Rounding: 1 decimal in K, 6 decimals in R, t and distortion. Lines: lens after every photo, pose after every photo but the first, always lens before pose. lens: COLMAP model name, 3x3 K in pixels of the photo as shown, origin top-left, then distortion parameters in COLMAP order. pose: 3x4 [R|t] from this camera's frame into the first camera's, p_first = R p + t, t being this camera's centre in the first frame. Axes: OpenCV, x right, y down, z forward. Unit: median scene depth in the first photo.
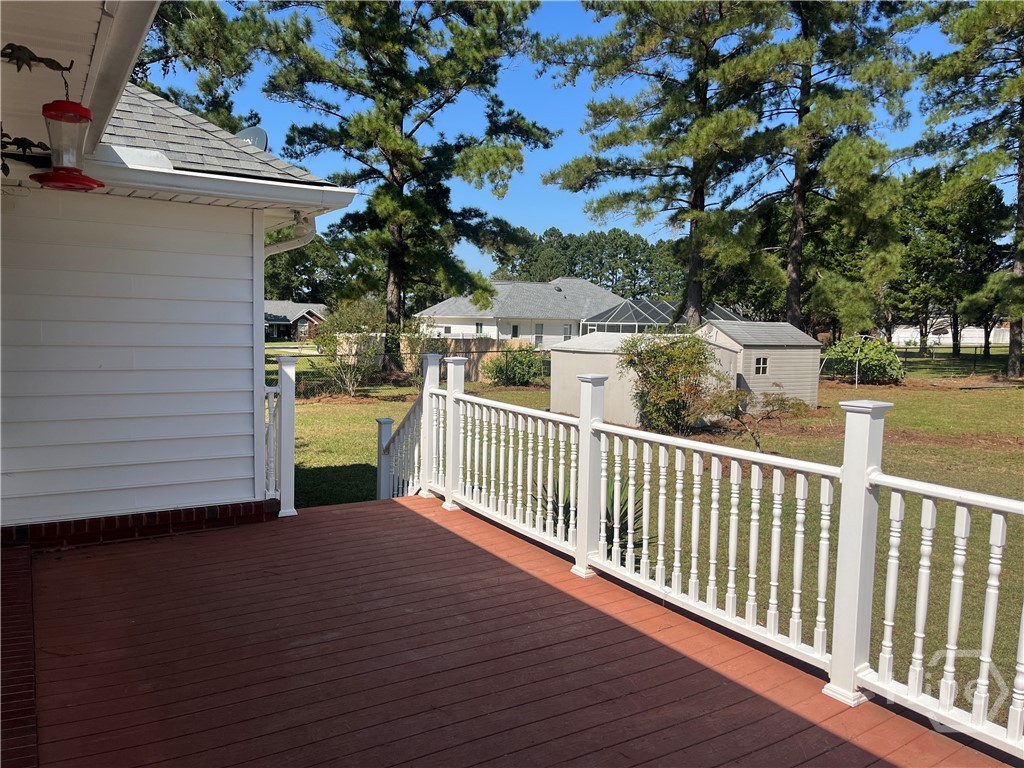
lens RADIAL K [[777.2, 0, 509.7], [0, 777.2, 382.3], [0, 0, 1]] dist [0.062295, -0.084530]
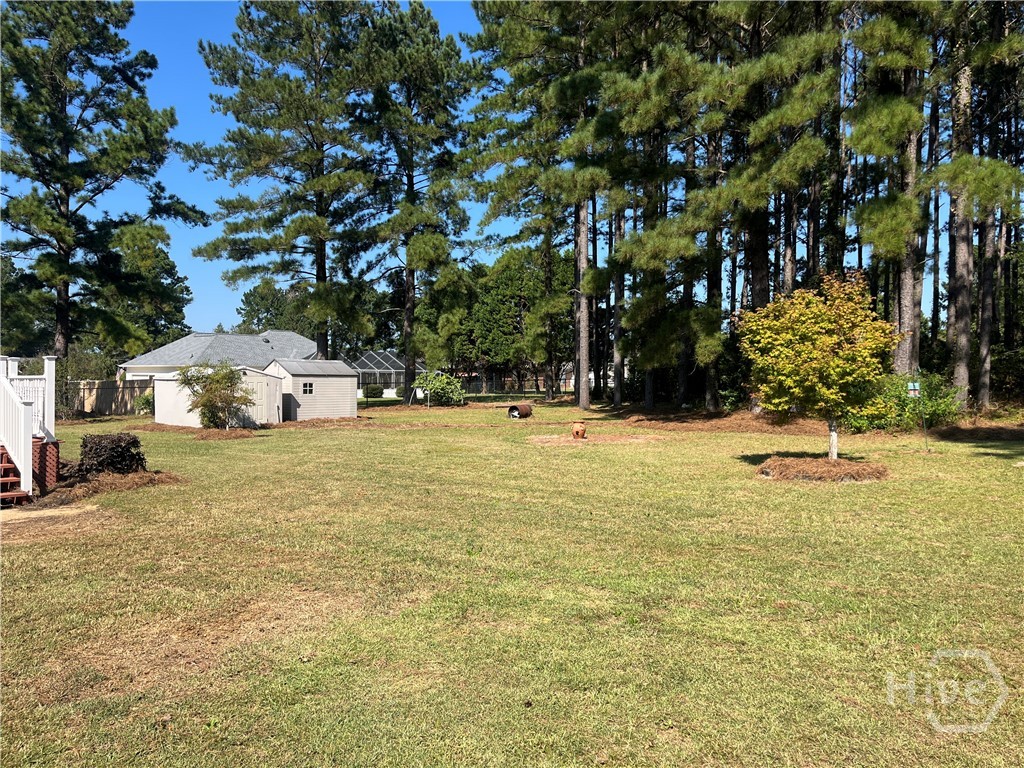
lens RADIAL K [[777.2, 0, 517.6], [0, 777.2, 389.2], [0, 0, 1]] dist [0.062295, -0.084530]
pose [[0.957111, -0.017492, 0.289193, 0.176808], [0.034846, 0.997880, -0.054970, 0.049739], [-0.287619, 0.062690, 0.955691, -0.355338]]
